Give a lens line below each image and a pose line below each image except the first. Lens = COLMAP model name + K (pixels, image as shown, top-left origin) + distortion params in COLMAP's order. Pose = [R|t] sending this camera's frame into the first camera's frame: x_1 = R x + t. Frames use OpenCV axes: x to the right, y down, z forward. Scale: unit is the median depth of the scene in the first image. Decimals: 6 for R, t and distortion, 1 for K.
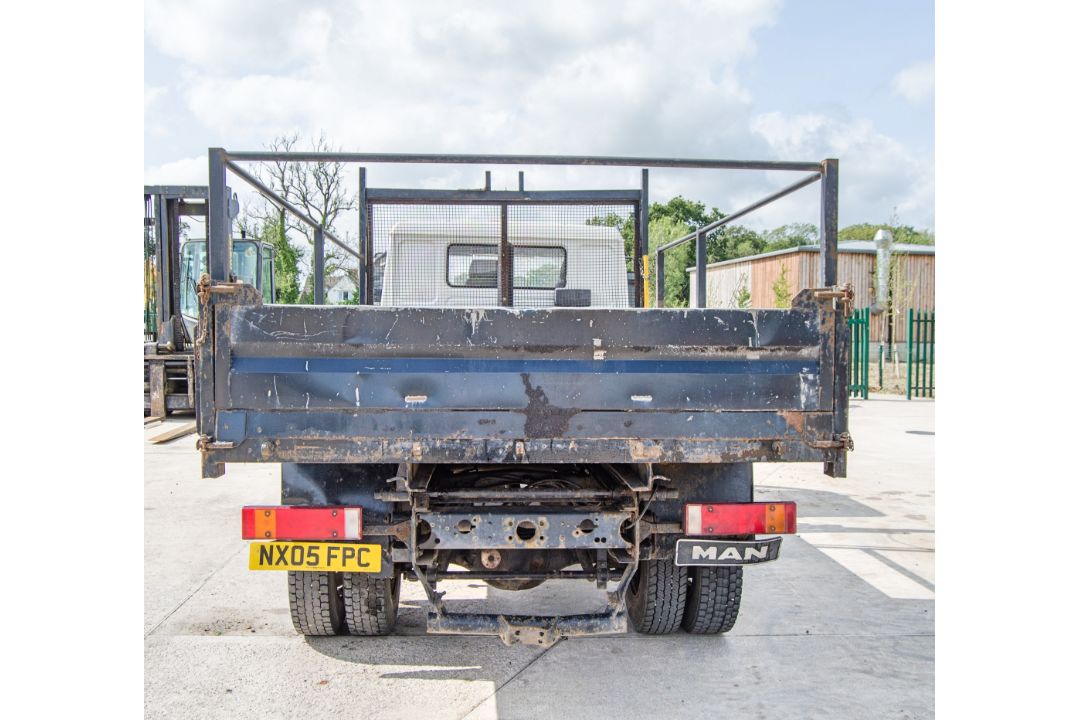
lens RADIAL K [[866.6, 0, 544.0], [0, 866.6, 366.6], [0, 0, 1]] dist [-0.005400, 0.005016]
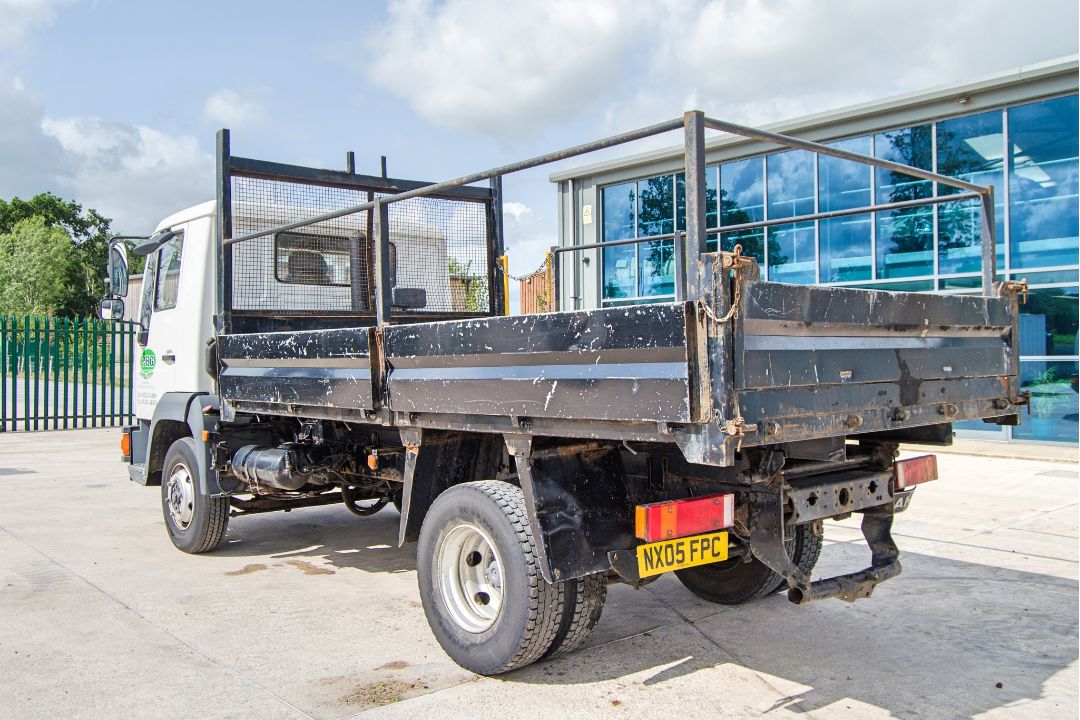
lens RADIAL K [[929.3, 0, 539.8], [0, 929.3, 350.5], [0, 0, 1]] dist [-0.013958, 0.046302]
pose [[0.786901, -0.013099, 0.616940, -1.001172], [0.039305, 0.998808, -0.028927, 0.023299], [-0.615826, 0.047011, 0.786478, 0.294188]]
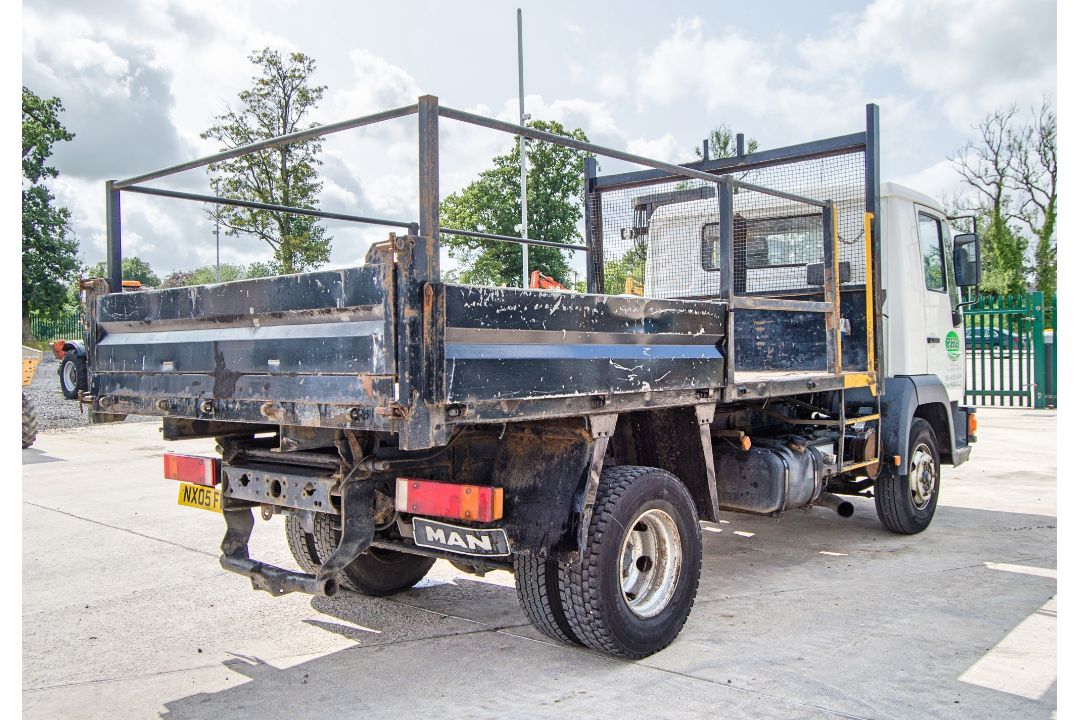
lens RADIAL K [[961.4, 0, 540.8], [0, 961.4, 356.8], [0, 0, 1]] dist [-0.008226, 0.001756]
pose [[0.727420, -0.013314, -0.686063, 1.004955], [-0.004221, 0.999706, -0.023877, 0.049648], [0.686179, 0.020265, 0.727150, 0.333486]]
